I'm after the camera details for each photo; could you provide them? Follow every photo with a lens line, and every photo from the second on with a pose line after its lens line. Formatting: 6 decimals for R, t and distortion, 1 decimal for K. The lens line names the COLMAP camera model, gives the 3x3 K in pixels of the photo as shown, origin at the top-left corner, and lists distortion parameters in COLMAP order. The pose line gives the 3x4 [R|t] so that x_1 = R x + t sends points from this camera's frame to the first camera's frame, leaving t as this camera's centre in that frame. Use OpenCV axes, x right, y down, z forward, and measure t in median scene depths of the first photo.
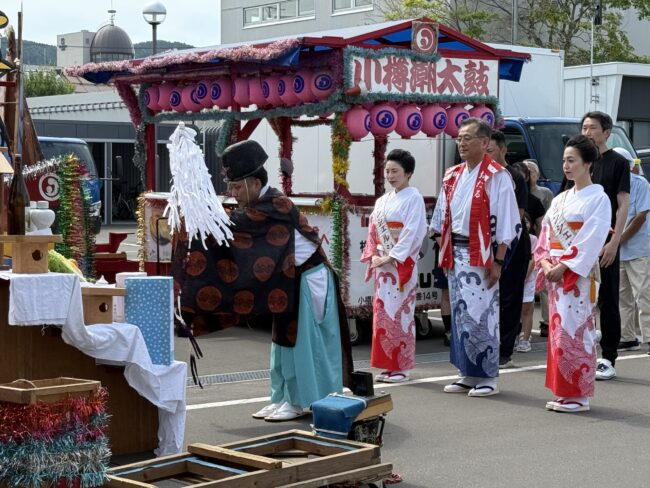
lens RADIAL K [[1416.6, 0, 325.0], [0, 1416.6, 244.0], [0, 0, 1]] dist [0.100056, -0.050564]
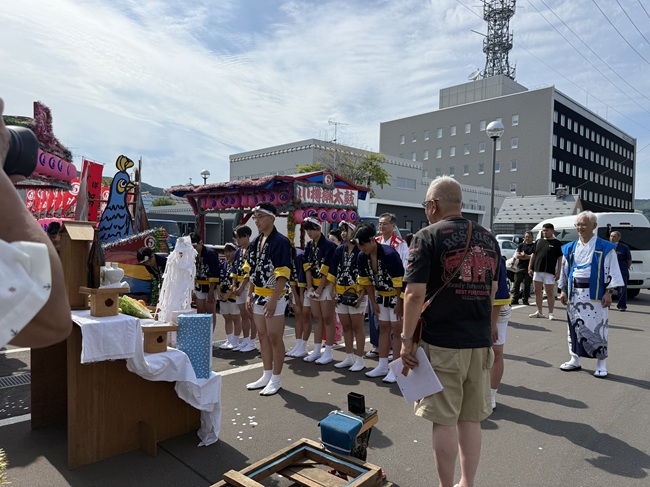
lens RADIAL K [[458.3, 0, 325.0], [0, 458.3, 243.5], [0, 0, 1]] dist [0.118503, -0.176409]
pose [[0.990637, 0.015905, 0.135589, -0.033186], [-0.011543, 0.999392, -0.032898, -0.019188], [-0.136030, 0.031025, 0.990219, 0.288795]]
